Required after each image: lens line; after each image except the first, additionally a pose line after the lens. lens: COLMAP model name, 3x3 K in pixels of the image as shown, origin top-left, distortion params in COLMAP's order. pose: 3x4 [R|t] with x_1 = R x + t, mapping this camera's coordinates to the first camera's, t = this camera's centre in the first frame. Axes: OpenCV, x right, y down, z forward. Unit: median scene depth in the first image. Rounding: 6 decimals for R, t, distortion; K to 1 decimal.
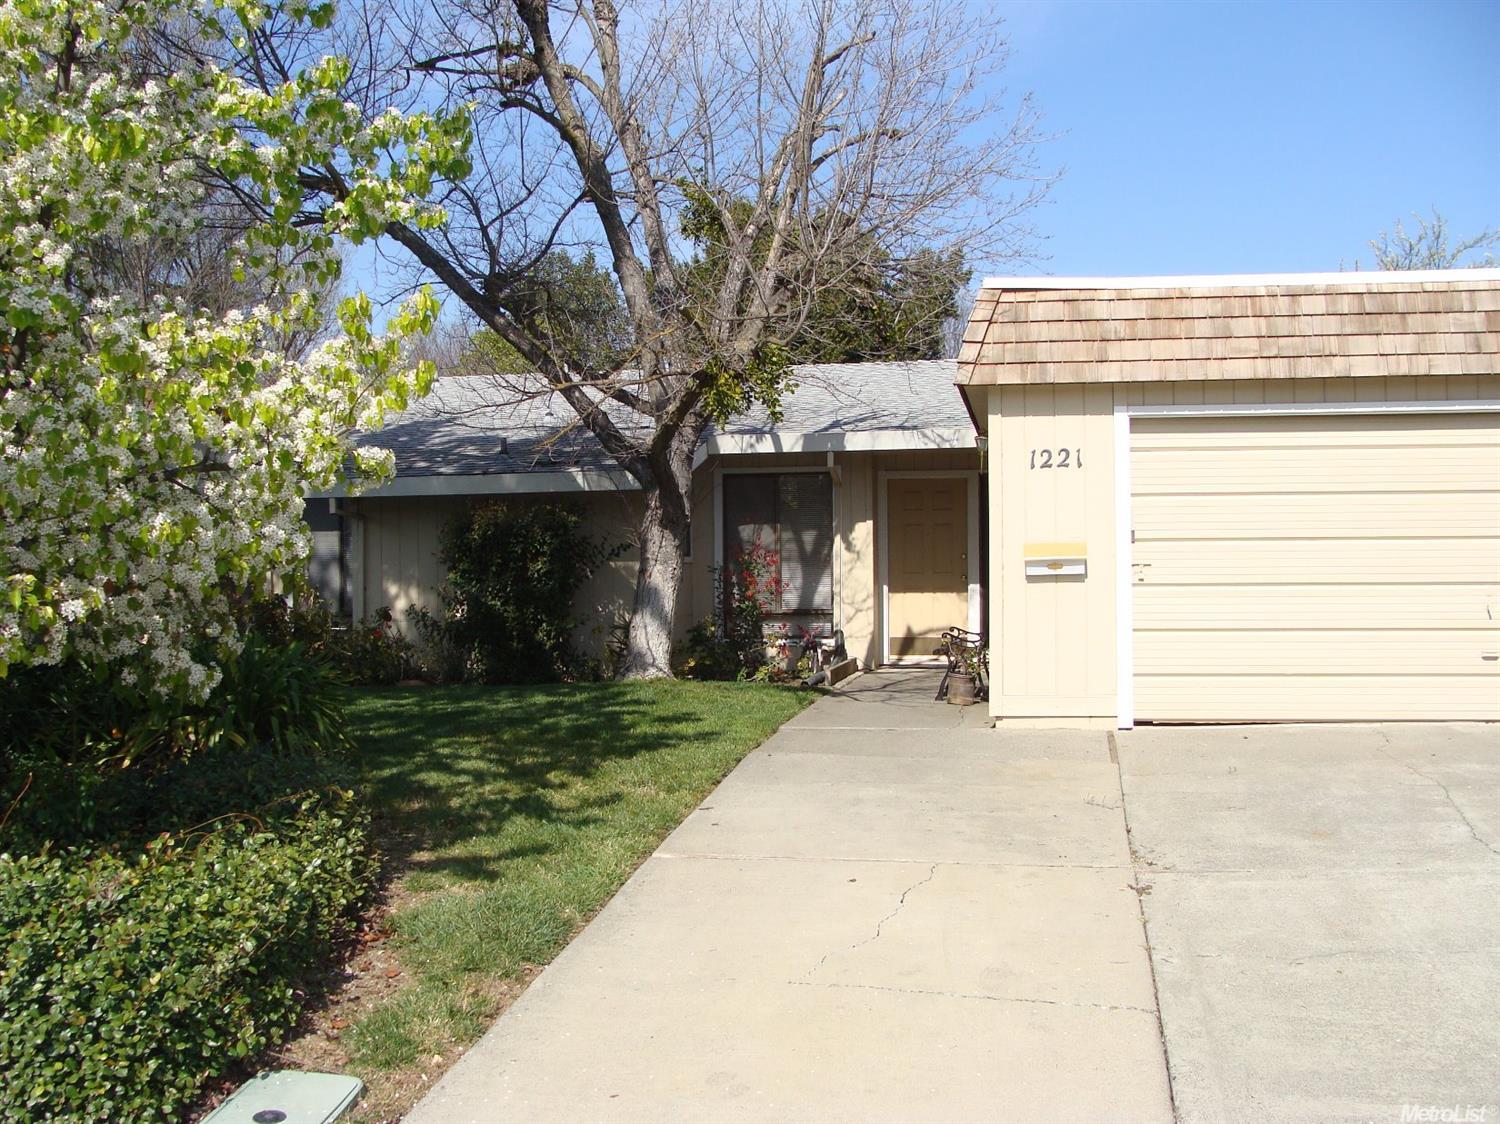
lens RADIAL K [[1714.0, 0, 752.1], [0, 1714.0, 597.6], [0, 0, 1]] dist [-0.210001, 0.251202]
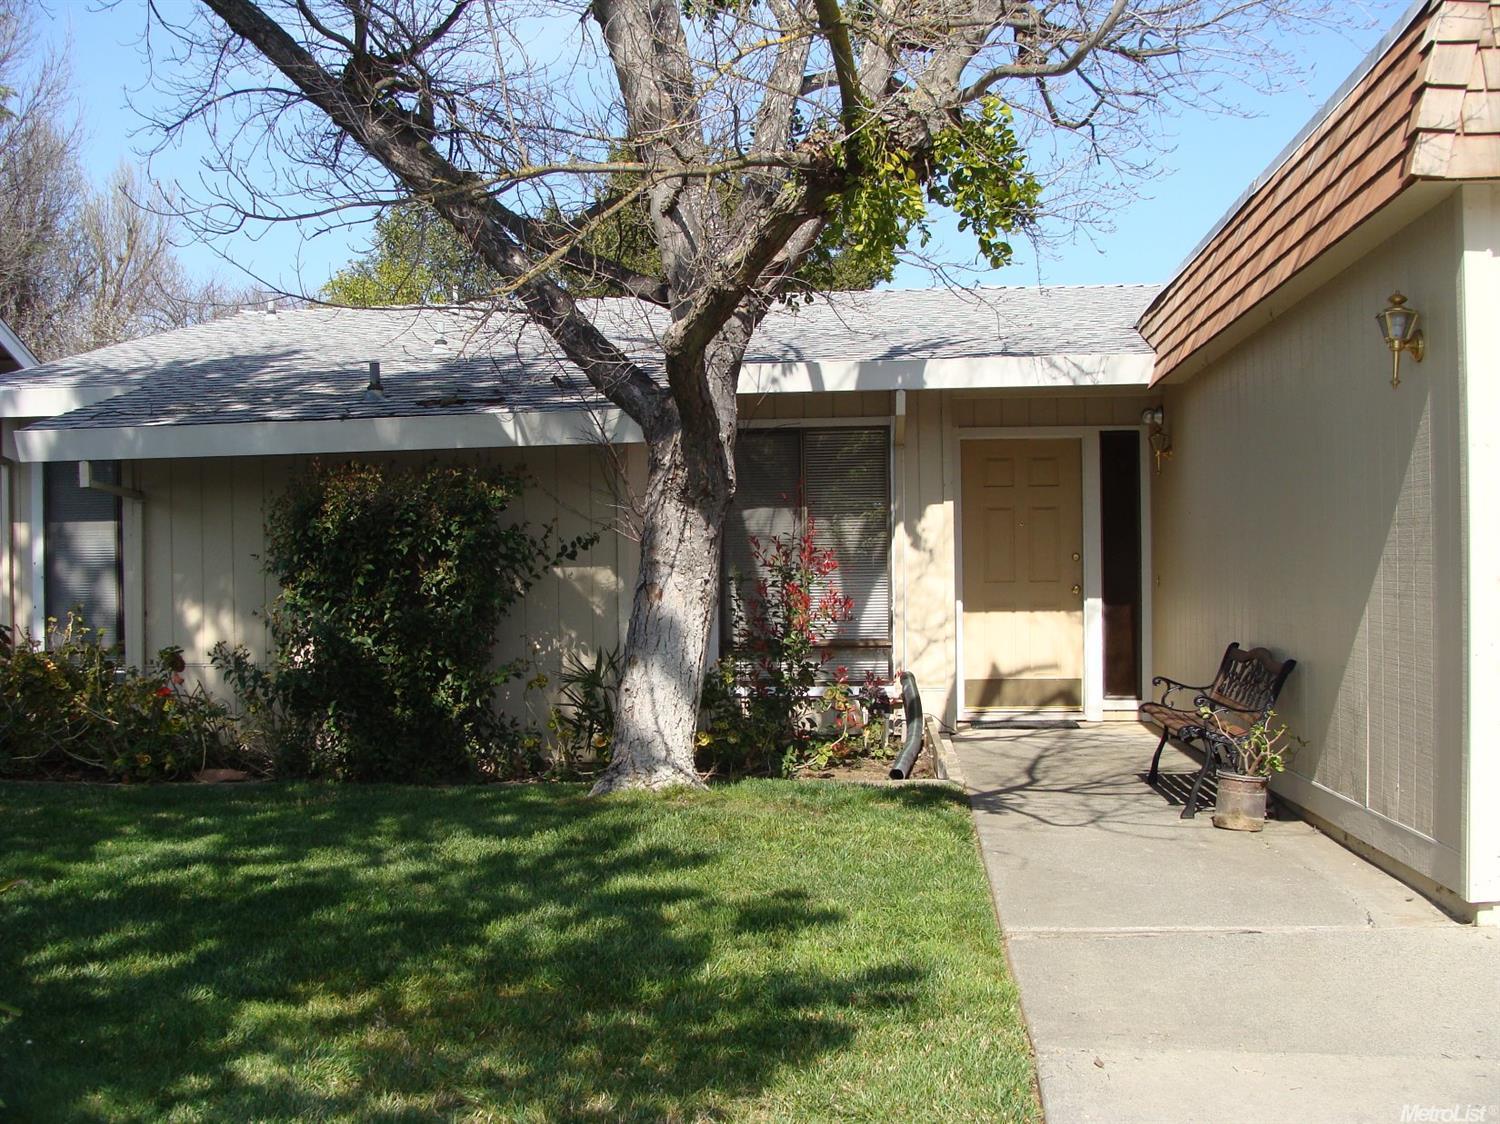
lens RADIAL K [[1714.0, 0, 752.1], [0, 1714.0, 597.6], [0, 0, 1]] dist [-0.210001, 0.251202]
pose [[0.996332, -0.005558, 0.085395, -0.076010], [0.005599, 0.999984, -0.000237, -0.011477], [-0.085392, 0.000714, 0.996347, 0.462869]]
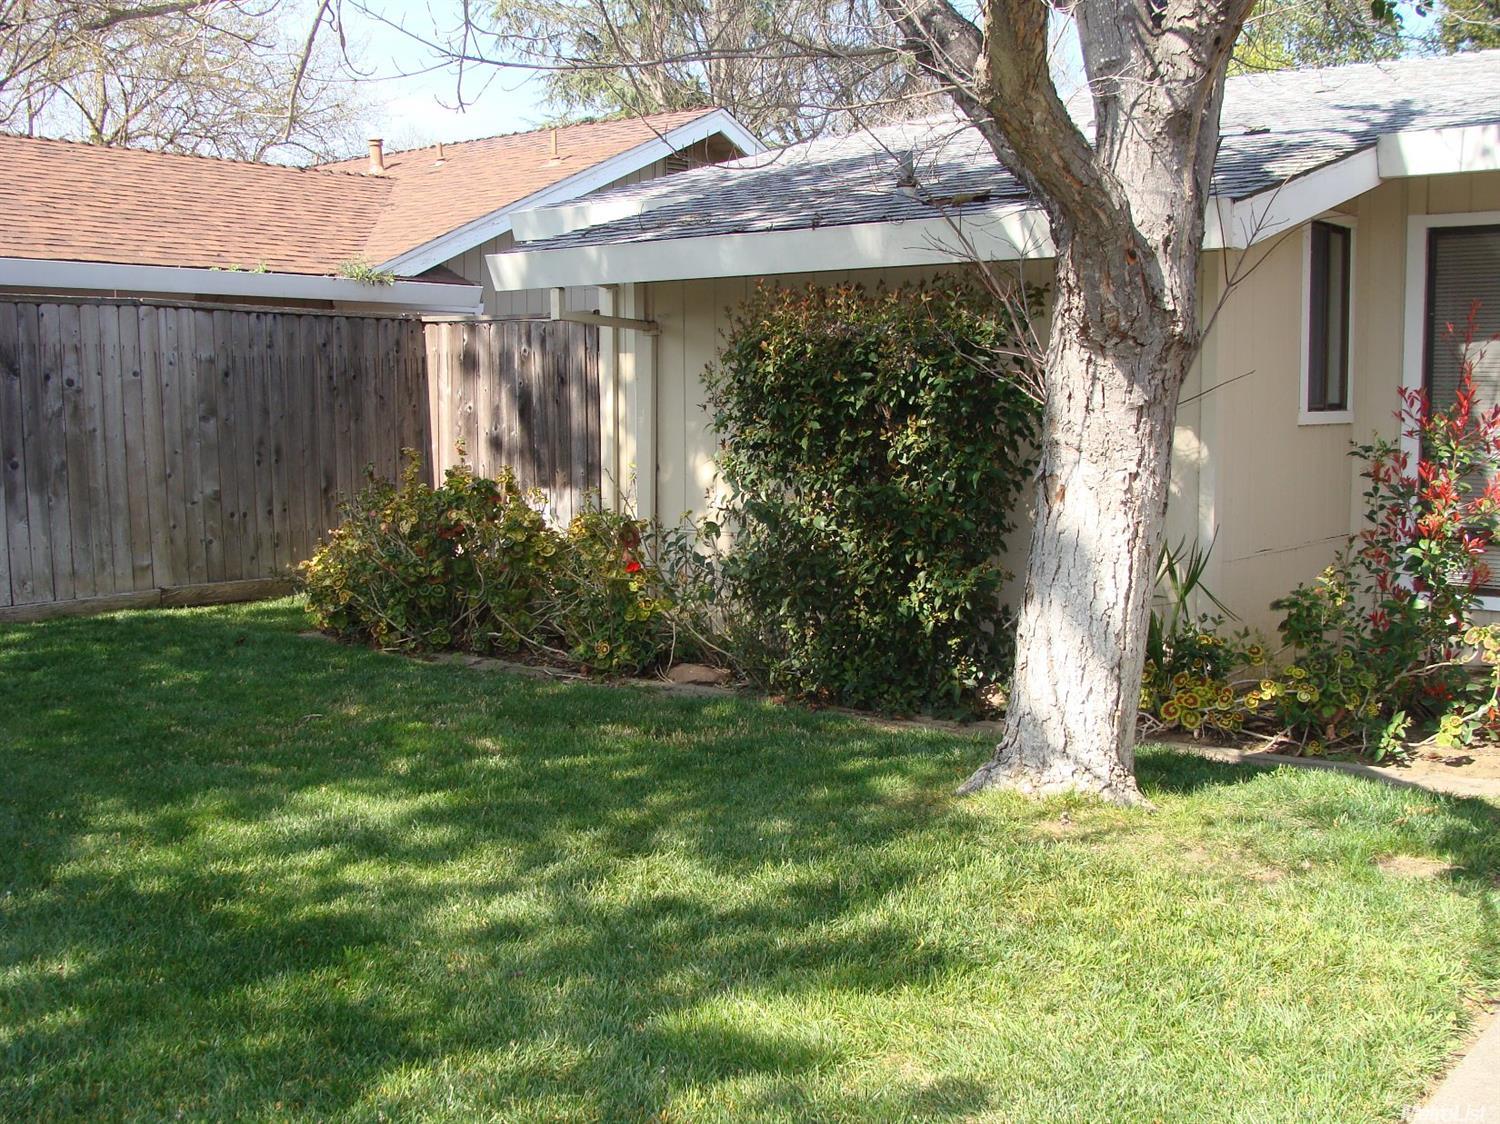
lens RADIAL K [[1714.0, 0, 752.1], [0, 1714.0, 597.6], [0, 0, 1]] dist [-0.210001, 0.251202]
pose [[0.886655, 0.059825, -0.458546, 0.040541], [-0.008888, 0.993618, 0.112448, -0.029306], [0.462347, -0.095627, 0.881528, 0.669337]]
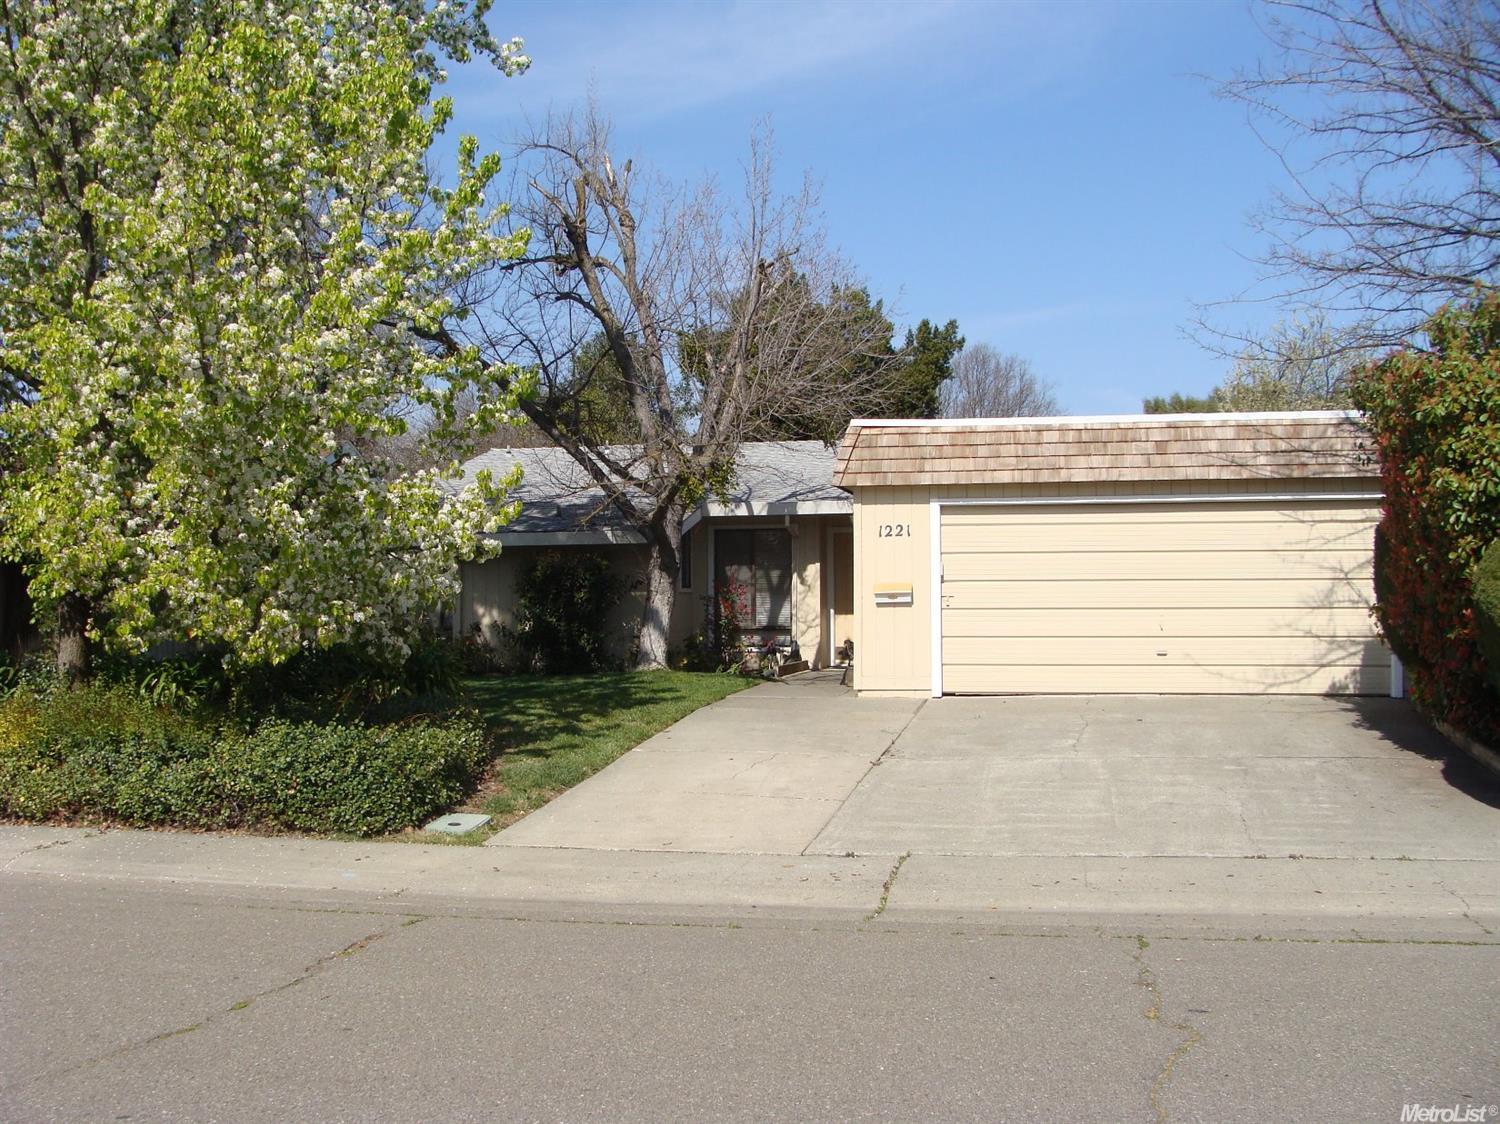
lens RADIAL K [[1714.0, 0, 752.1], [0, 1714.0, 597.6], [0, 0, 1]] dist [-0.210001, 0.251202]
pose [[0.999390, 0.003917, -0.034695, 0.080772], [-0.004424, 0.999884, -0.014550, 0.005194], [0.034634, 0.014695, 0.999292, -0.516981]]
